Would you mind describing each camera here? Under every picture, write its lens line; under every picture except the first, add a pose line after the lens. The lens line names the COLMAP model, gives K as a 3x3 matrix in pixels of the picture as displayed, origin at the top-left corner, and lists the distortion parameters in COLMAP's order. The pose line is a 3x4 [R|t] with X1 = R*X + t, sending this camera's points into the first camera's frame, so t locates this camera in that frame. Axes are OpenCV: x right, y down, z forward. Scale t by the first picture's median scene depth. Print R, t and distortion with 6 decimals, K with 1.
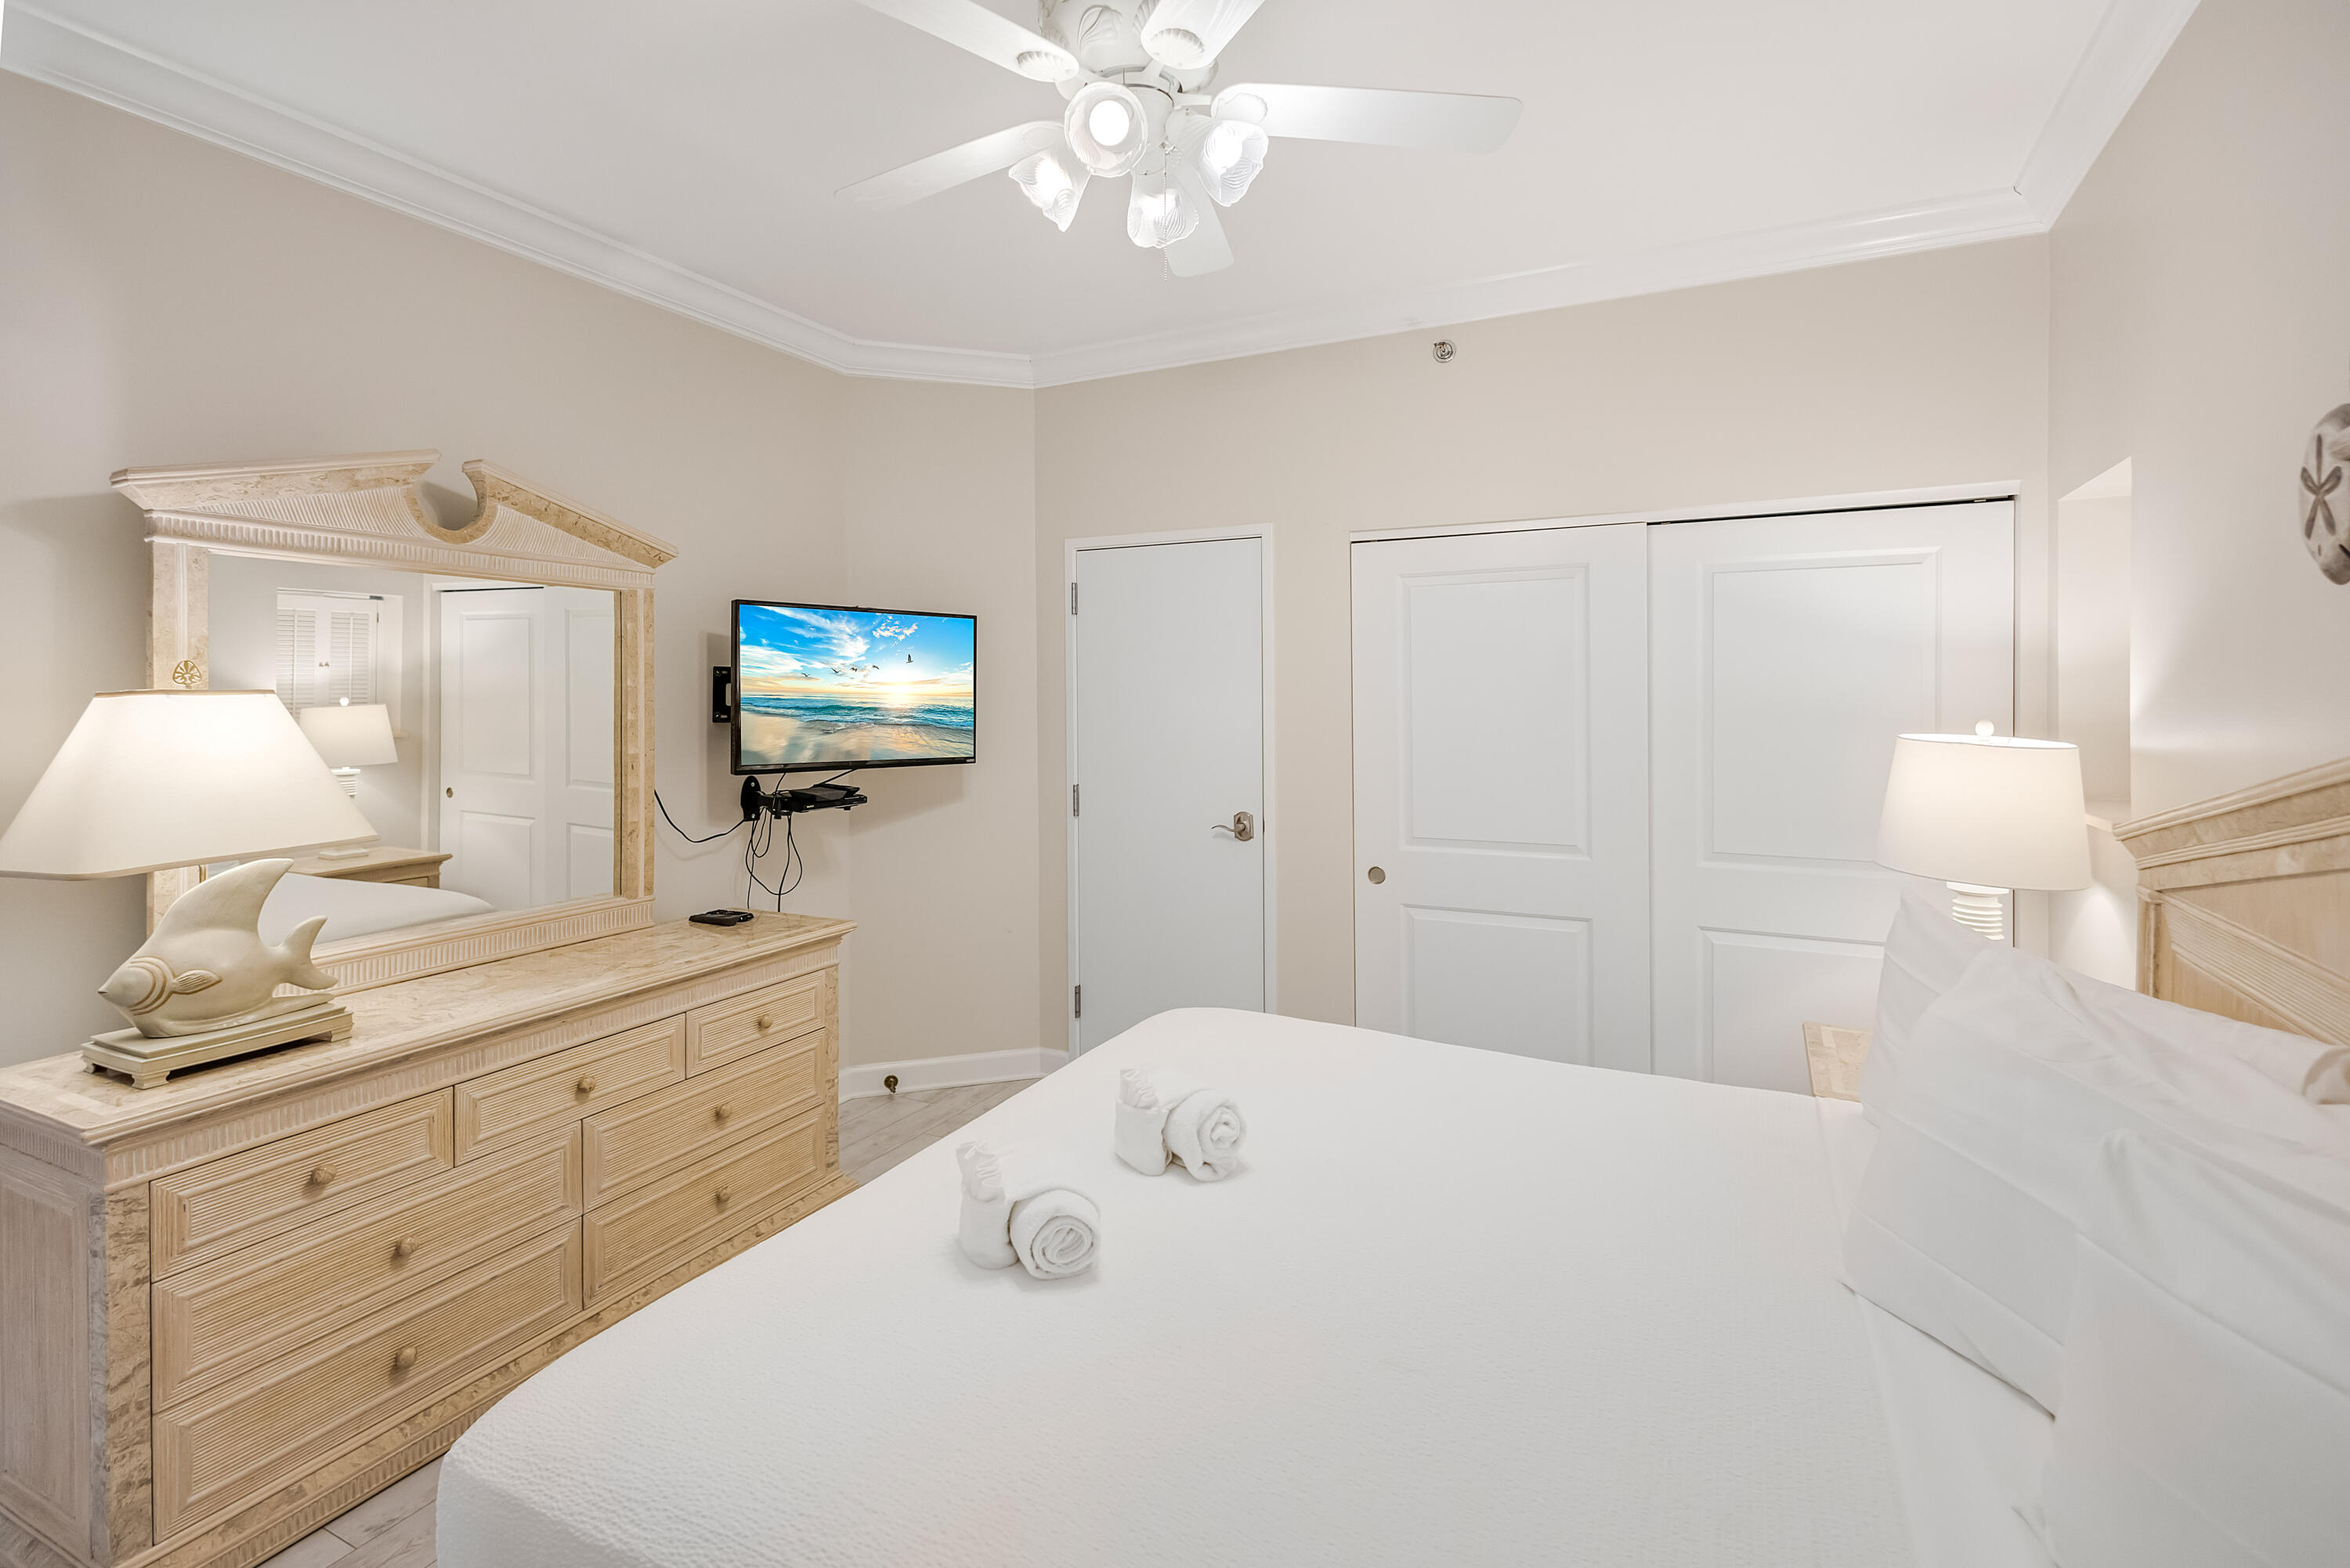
lens RADIAL K [[1115.3, 0, 1176.6], [0, 1115.3, 697.1], [0, 0, 1]] dist [0.002002, -0.000710]
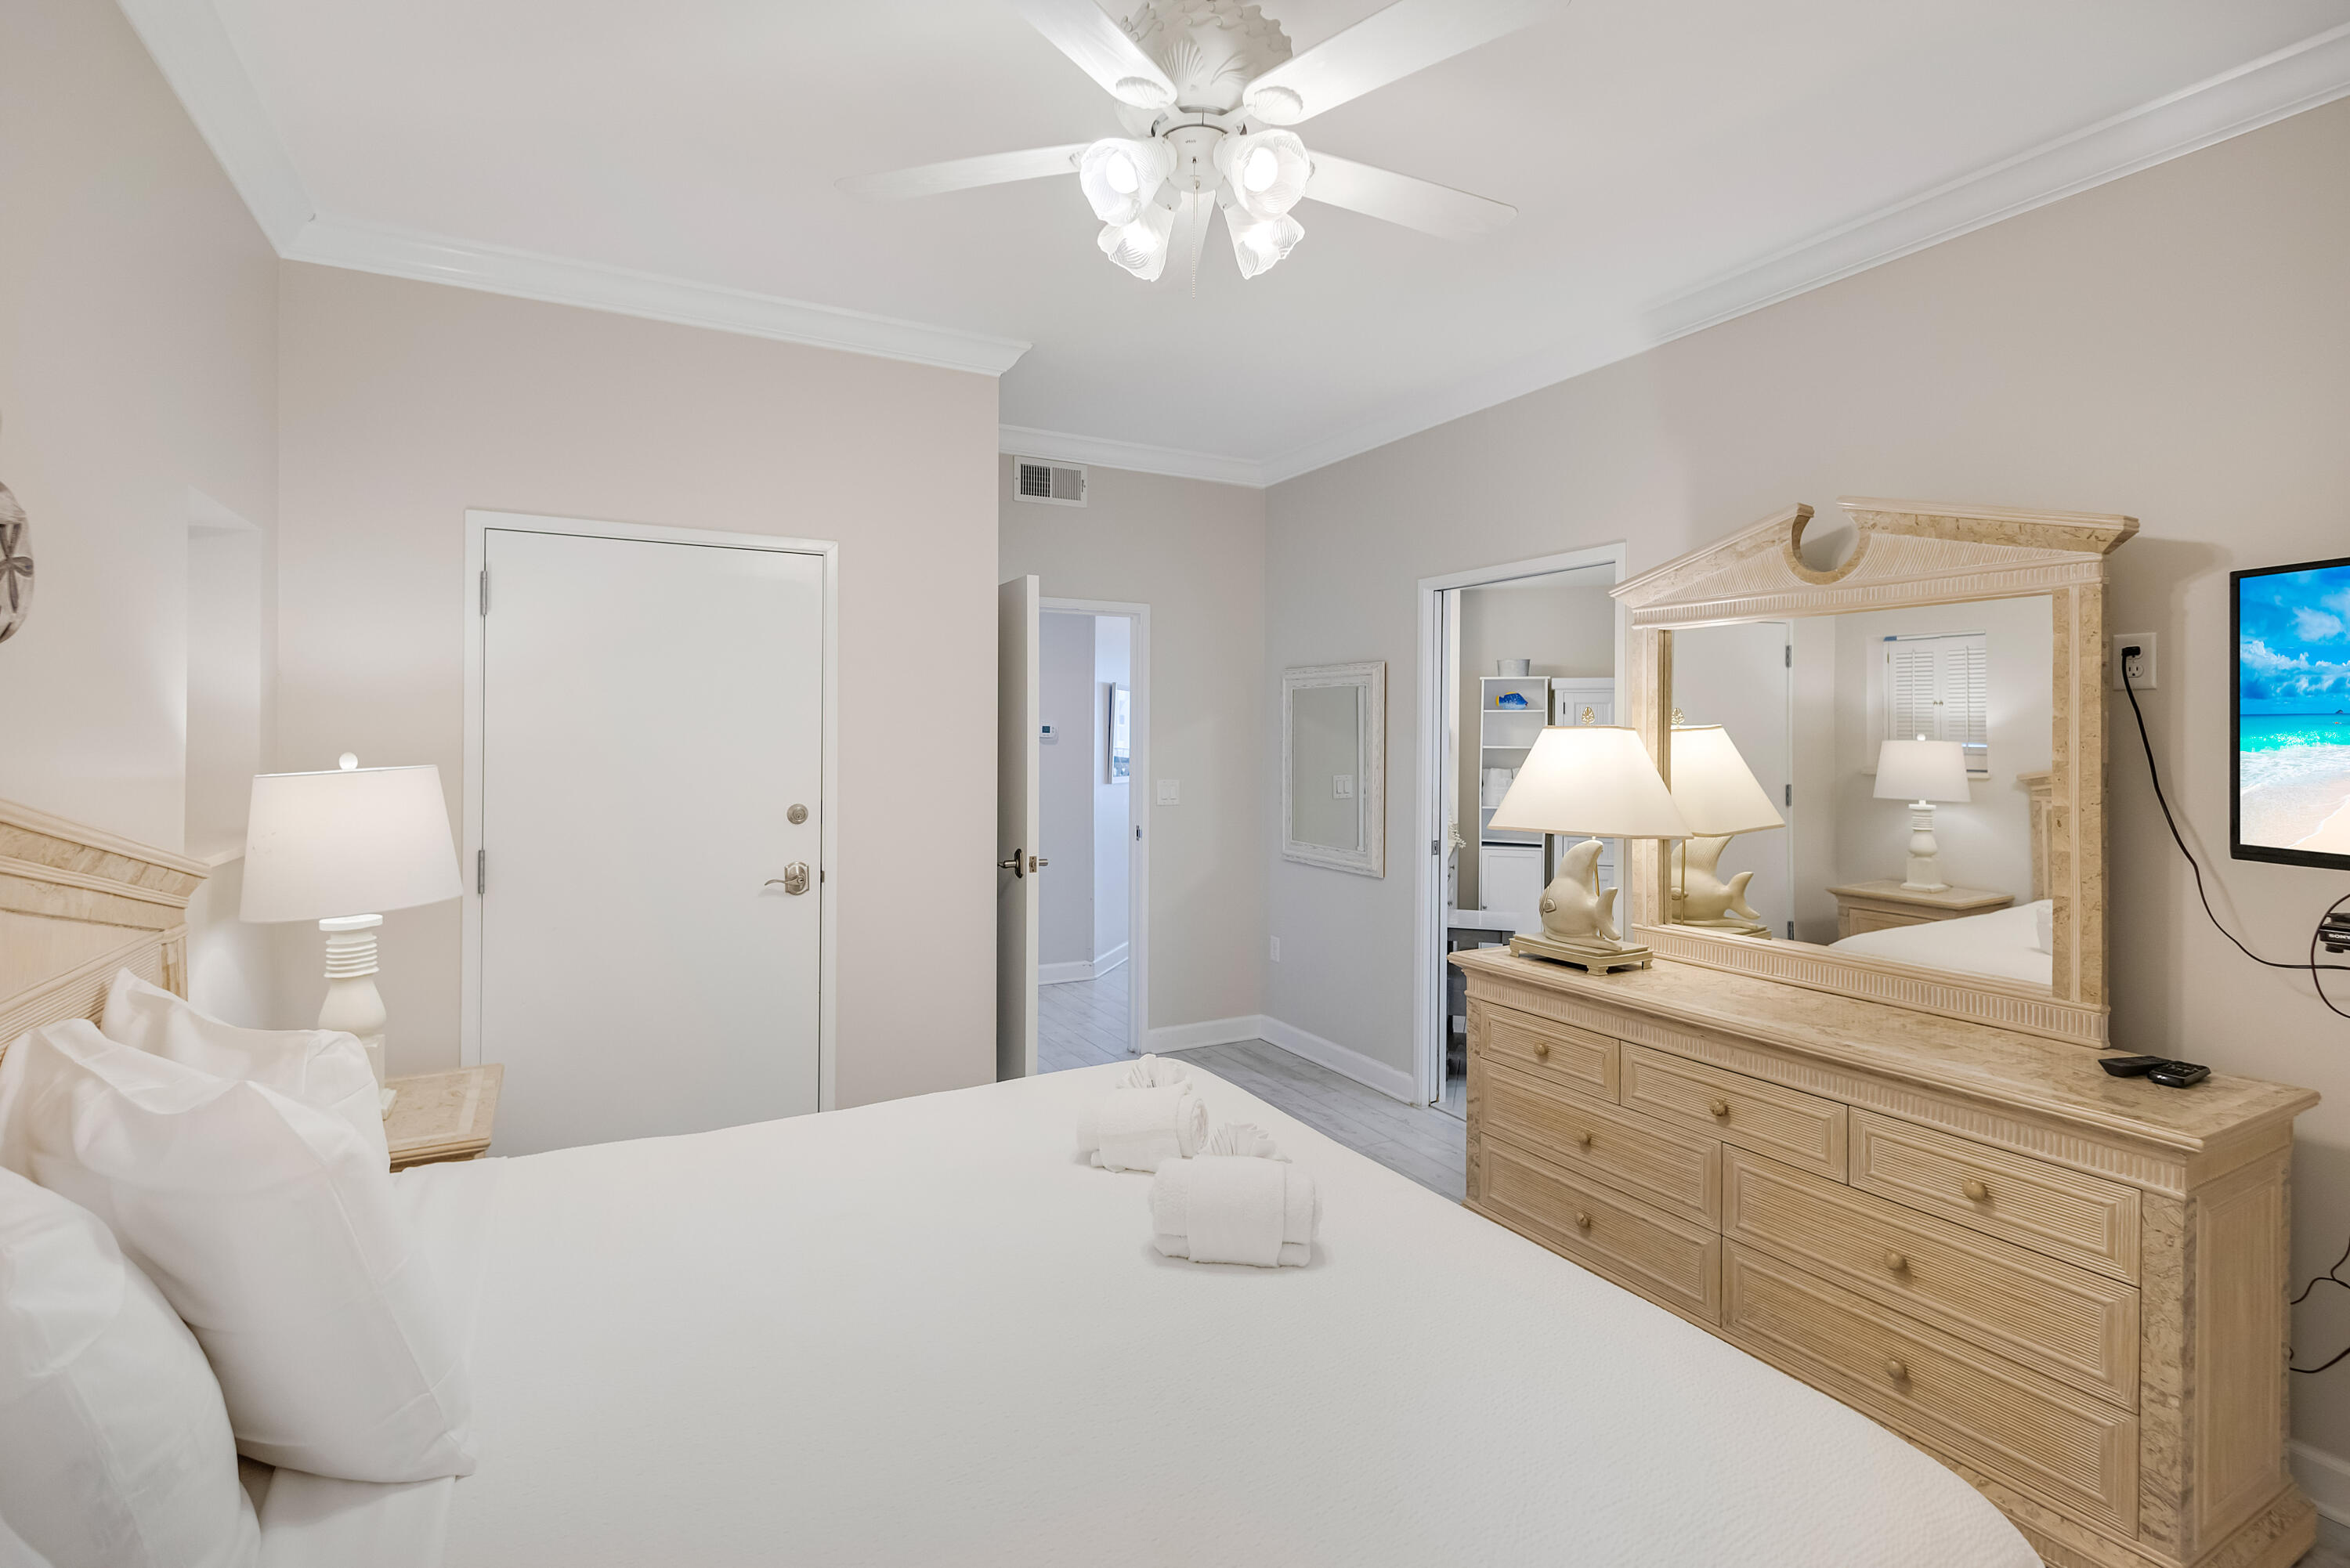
lens RADIAL K [[1109.7, 0, 1181.3], [0, 1109.7, 735.5], [0, 0, 1]] dist [0.001111, -0.000304]
pose [[-0.581228, -0.000716, -0.813741, 0.577408], [-0.004836, 0.999985, 0.002575, 0.004748], [0.813727, 0.005432, -0.581223, 1.167883]]
